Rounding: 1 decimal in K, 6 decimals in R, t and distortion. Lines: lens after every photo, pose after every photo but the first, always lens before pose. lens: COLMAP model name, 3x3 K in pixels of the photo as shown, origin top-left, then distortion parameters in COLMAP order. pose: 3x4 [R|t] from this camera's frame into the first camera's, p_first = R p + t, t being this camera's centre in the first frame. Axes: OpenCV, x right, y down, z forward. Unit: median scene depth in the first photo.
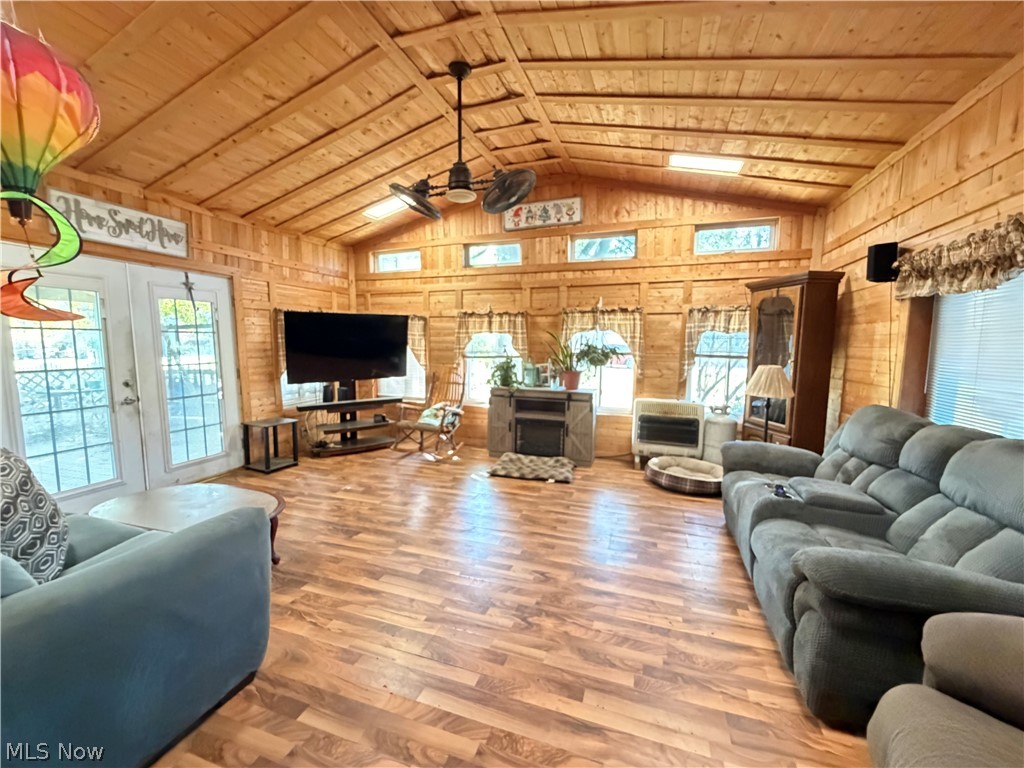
lens RADIAL K [[409.7, 0, 510.3], [0, 409.7, 382.7], [0, 0, 1]] dist [0.001465, -0.000571]
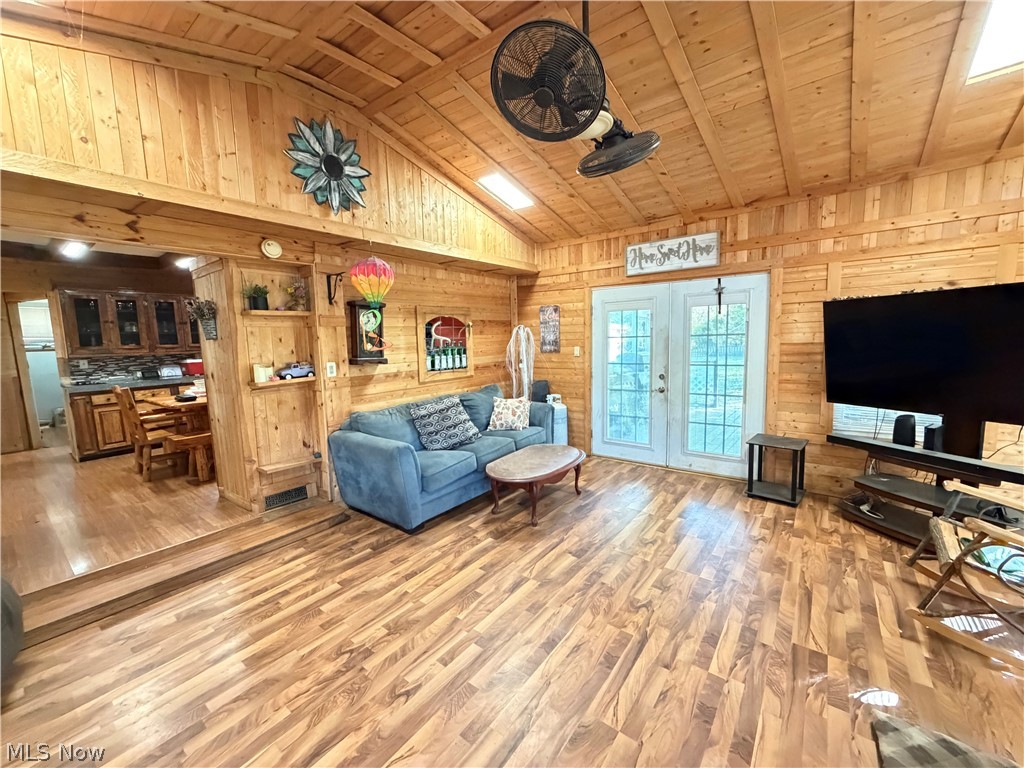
lens RADIAL K [[409.7, 0, 510.3], [0, 409.7, 382.7], [0, 0, 1]] dist [0.001465, -0.000571]
pose [[-0.327790, 0.113922, -0.937857, 0.454472], [-0.064369, 0.987703, 0.142475, -0.134195], [0.942555, 0.107070, -0.316427, 0.960760]]
